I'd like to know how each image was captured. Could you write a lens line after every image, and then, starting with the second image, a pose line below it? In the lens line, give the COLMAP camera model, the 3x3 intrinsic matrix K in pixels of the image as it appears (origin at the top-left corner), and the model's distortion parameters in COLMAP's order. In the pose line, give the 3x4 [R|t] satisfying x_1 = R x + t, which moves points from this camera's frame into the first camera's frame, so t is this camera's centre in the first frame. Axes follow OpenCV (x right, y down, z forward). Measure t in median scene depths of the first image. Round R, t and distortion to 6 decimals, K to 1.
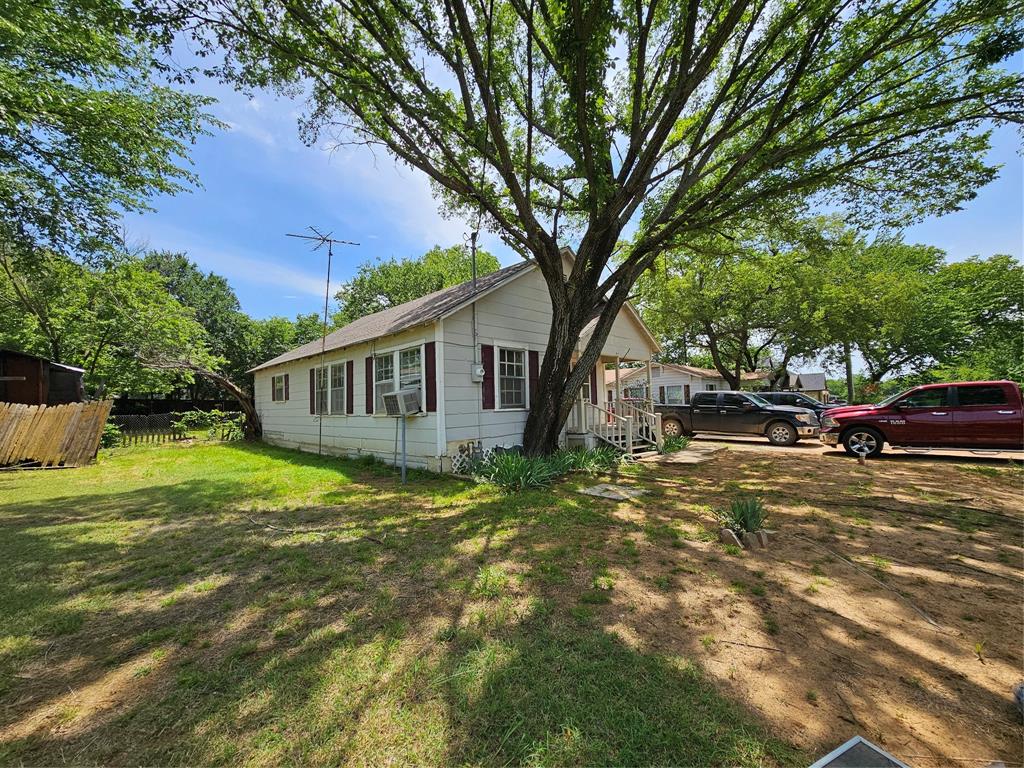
lens RADIAL K [[418.2, 0, 512.6], [0, 418.2, 382.0], [0, 0, 1]] dist [-0.012650, 0.000222]
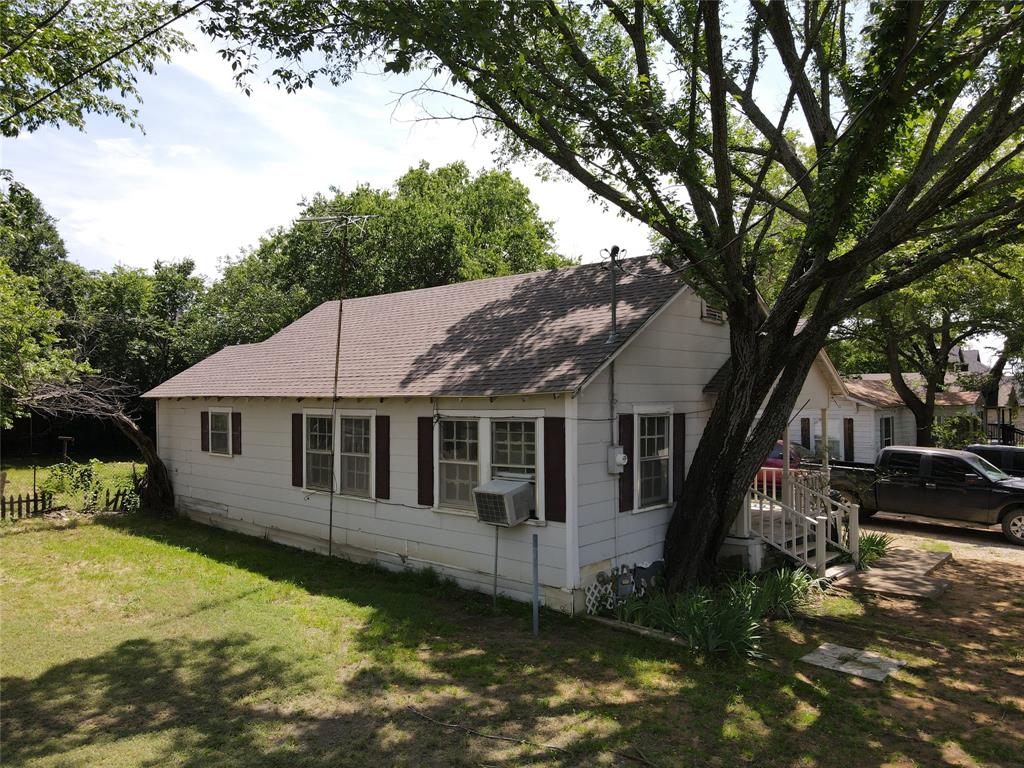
lens RADIAL K [[743.5, 0, 511.8], [0, 743.5, 386.1], [0, 0, 1]] dist [-0.004910, 0.003298]
pose [[0.999390, 0.022435, 0.026780, -0.260066], [-0.023242, 0.999273, 0.030230, -0.156415], [-0.026083, -0.030834, 0.999184, -0.163689]]
